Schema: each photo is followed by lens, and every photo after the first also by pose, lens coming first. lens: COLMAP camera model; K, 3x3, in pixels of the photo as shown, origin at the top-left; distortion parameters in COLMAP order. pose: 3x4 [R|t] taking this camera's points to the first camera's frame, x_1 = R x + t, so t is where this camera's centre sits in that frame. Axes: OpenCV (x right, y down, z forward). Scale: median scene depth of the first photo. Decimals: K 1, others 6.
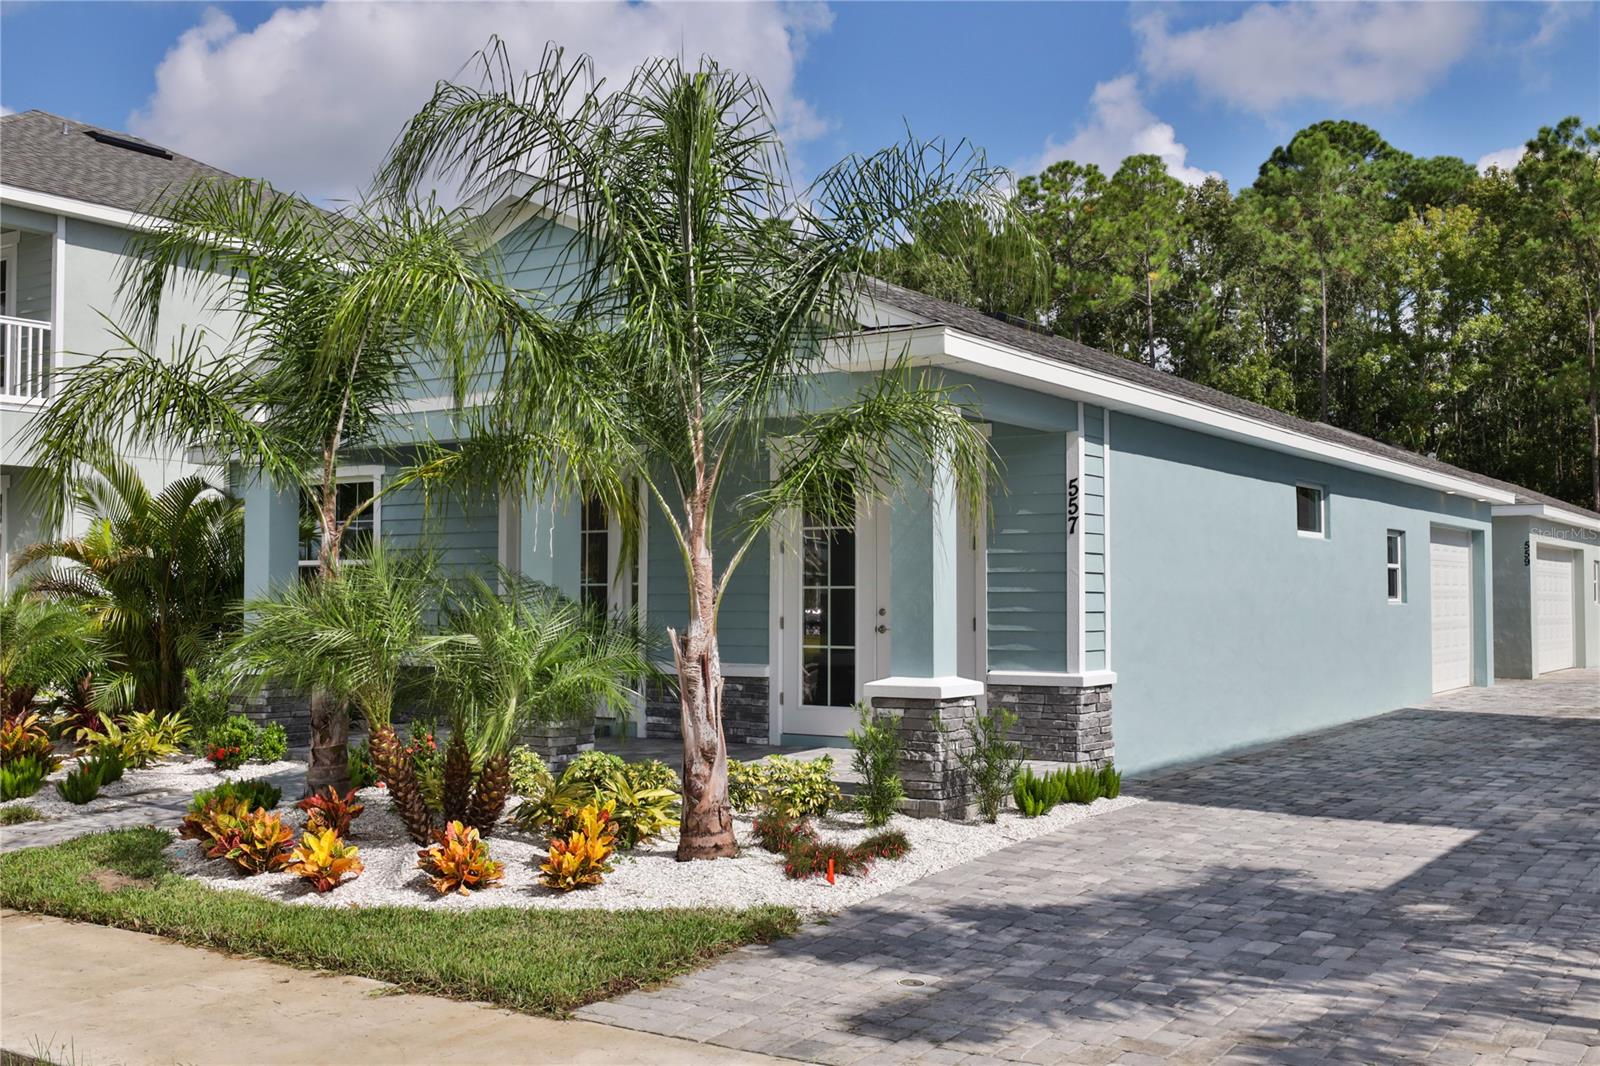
lens RADIAL K [[1627.3, 0, 809.2], [0, 1627.3, 531.8], [0, 0, 1]] dist [0.023977, 0.000000]
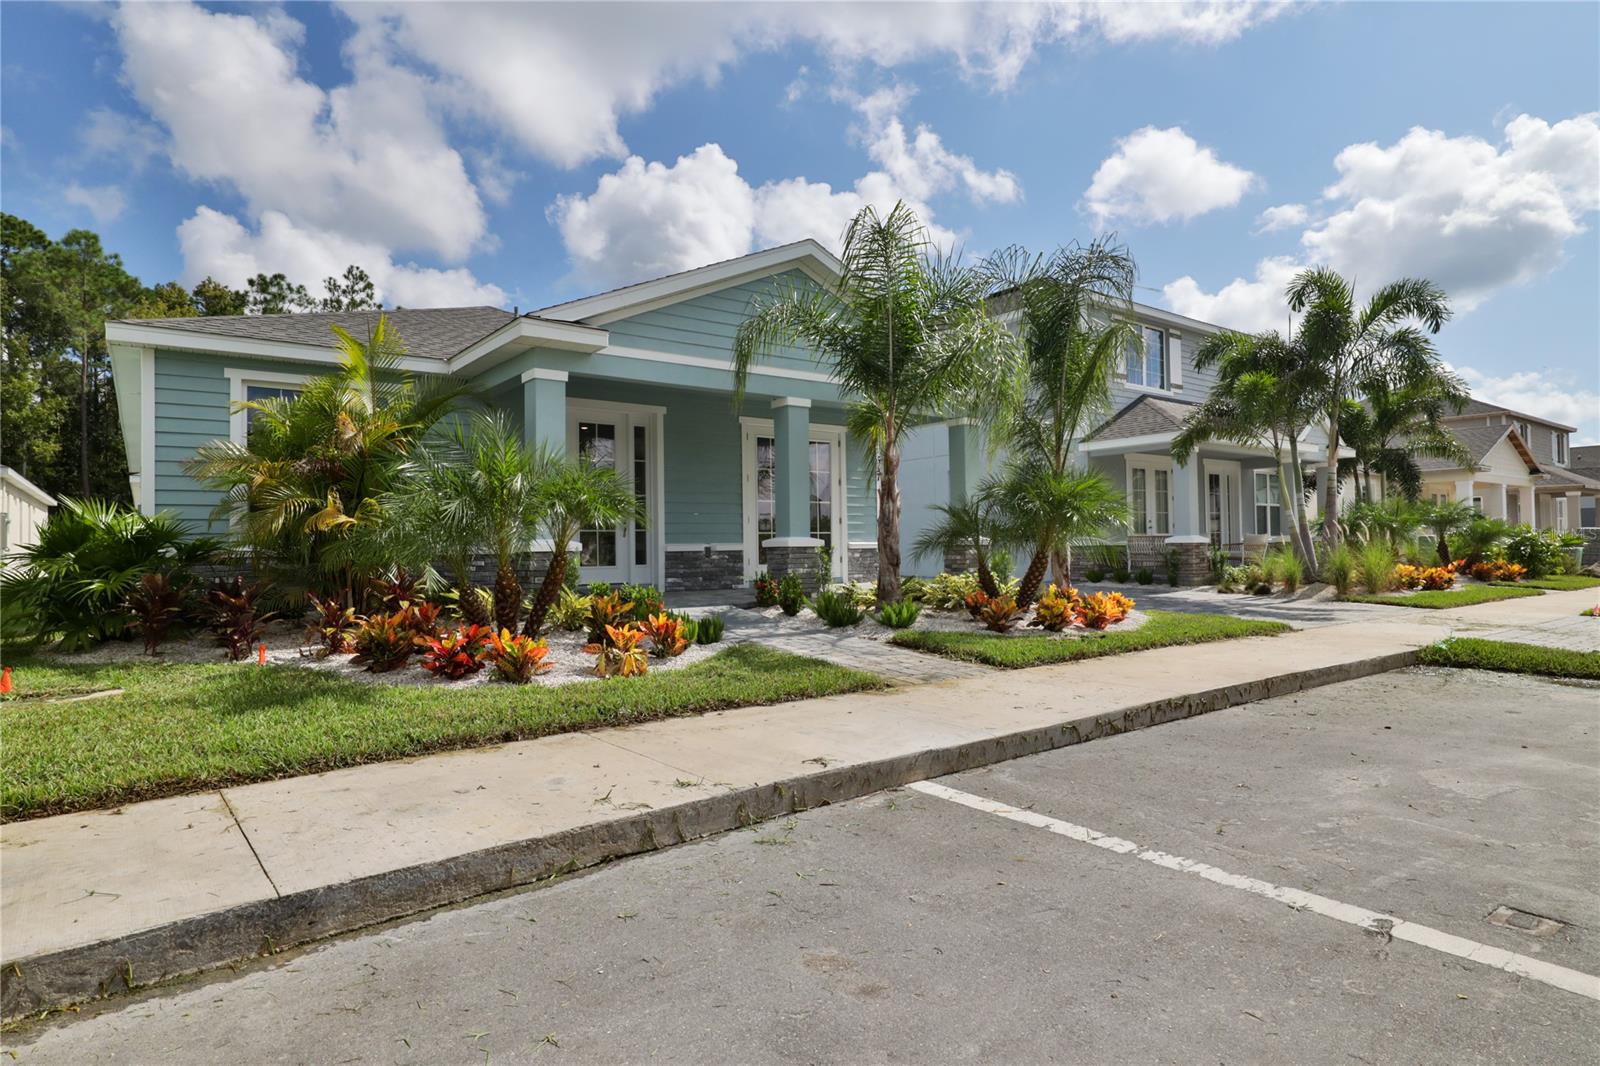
lens RADIAL K [[857.7, 0, 785.6], [0, 857.7, 530.7], [0, 0, 1]] dist [0.008793, -0.000617]
pose [[0.345947, 0.015149, 0.938132, -0.947432], [-0.025969, 0.999641, -0.006566, 0.077352], [-0.937895, -0.022091, 0.346216, 0.671516]]
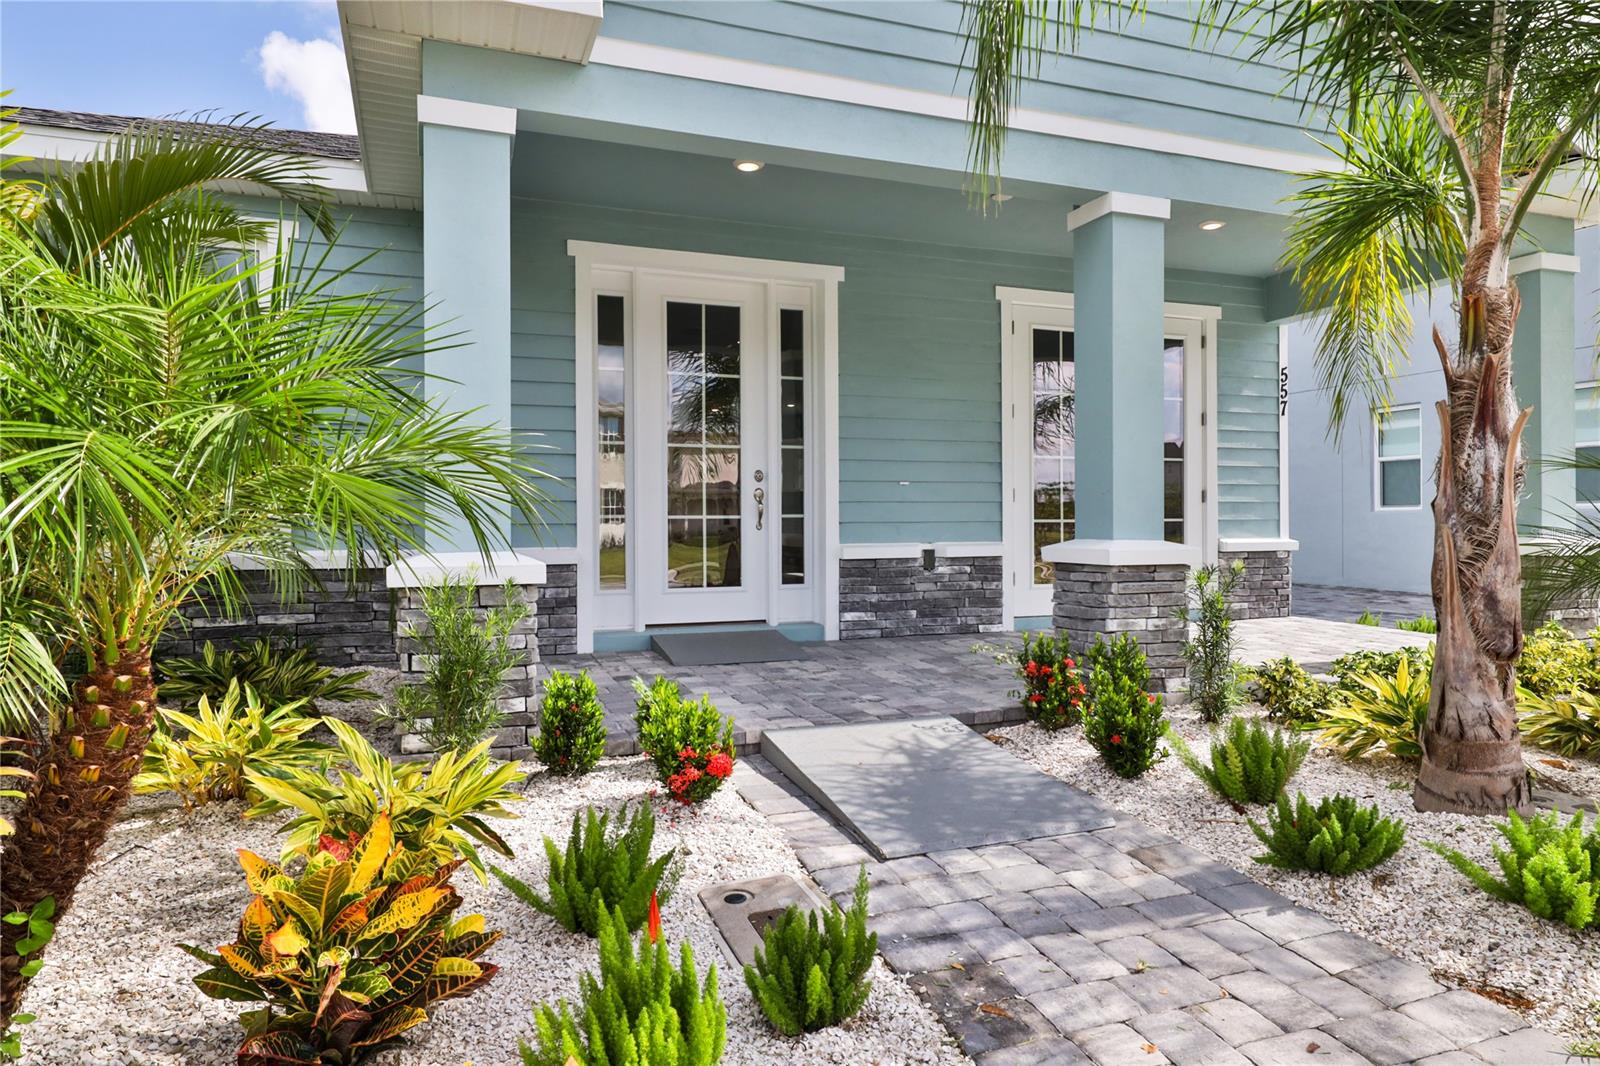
lens RADIAL K [[944.2, 0, 791.8], [0, 944.2, 524.0], [0, 0, 1]] dist [0.011490, -0.001994]
pose [[0.595894, -0.004121, 0.803053, -0.540633], [-0.030101, 0.999170, 0.027463, 0.065097], [-0.802499, -0.040538, 0.595275, 0.835288]]
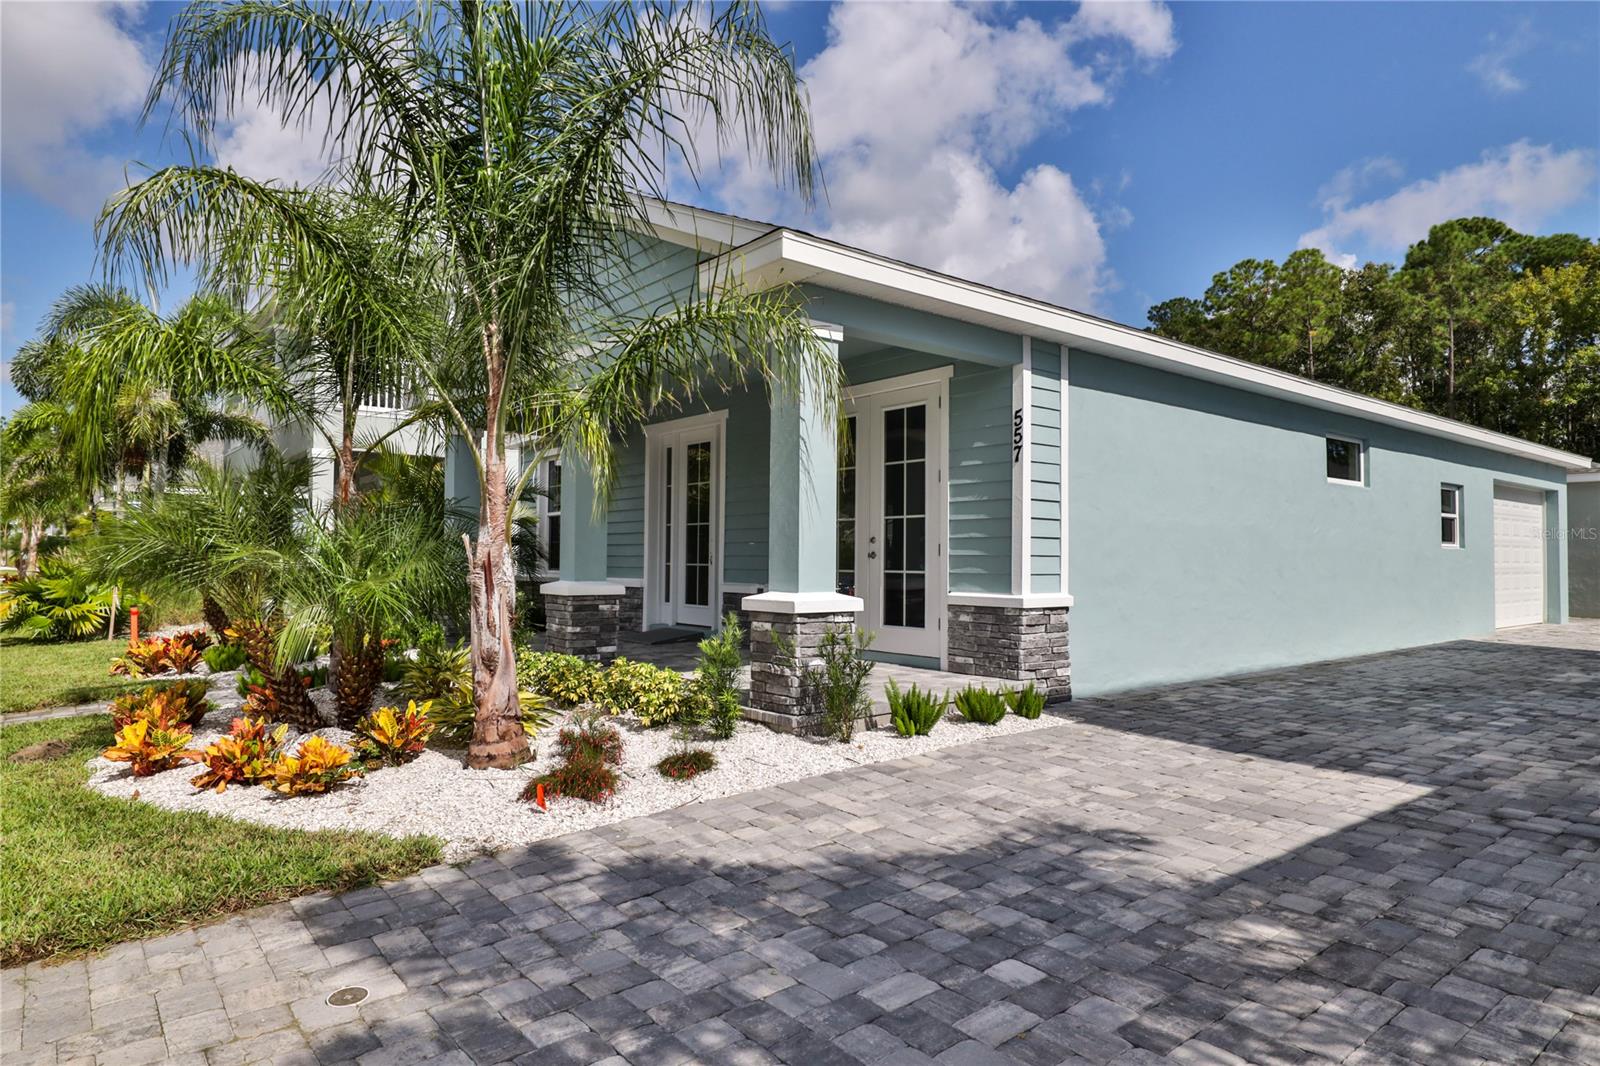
lens RADIAL K [[944.2, 0, 800.4], [0, 944.2, 534.7], [0, 0, 1]] dist [0.011490, -0.001994]
pose [[0.951674, 0.000020, -0.307109, 0.204460], [0.004478, 0.999893, 0.013943, 0.036699], [0.307076, -0.014644, 0.951572, 0.358960]]
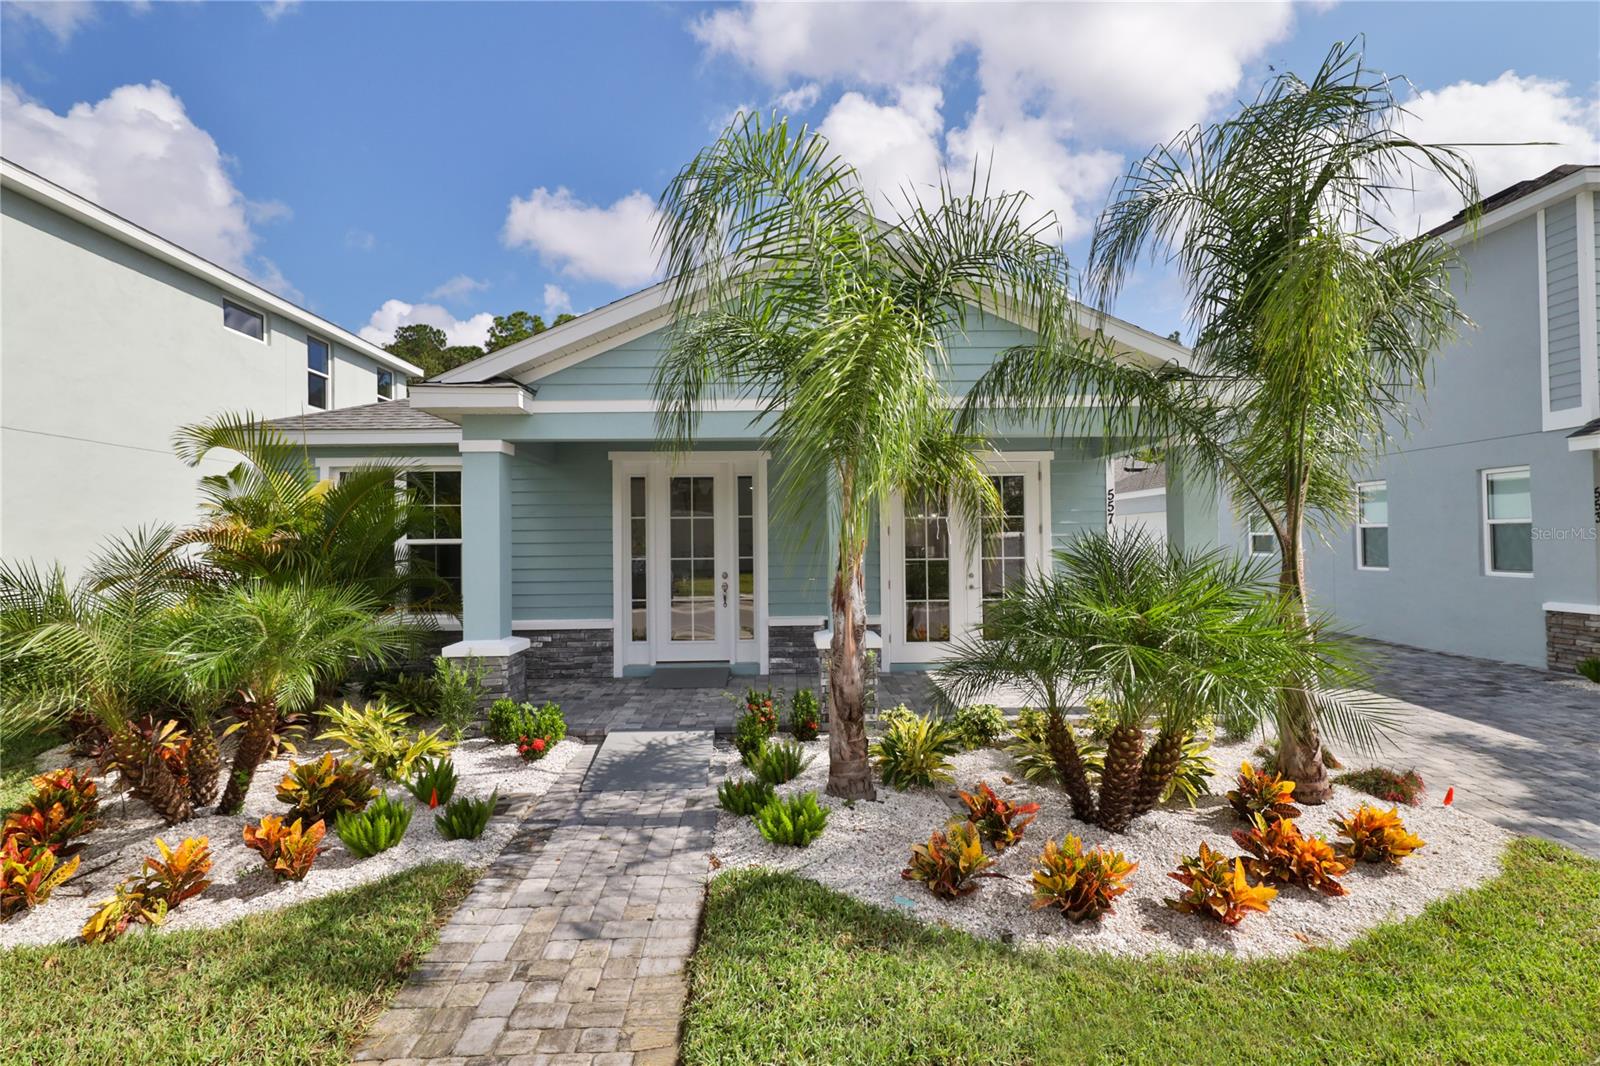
lens RADIAL K [[769.0, 0, 809.2], [0, 769.0, 530.3], [0, 0, 1]] dist [-0.004304, 0.000157]
pose [[0.813735, -0.000585, 0.581236, -0.488395], [-0.013673, 0.999704, 0.020147, -0.003989], [-0.581076, -0.024342, 0.813485, 0.531315]]
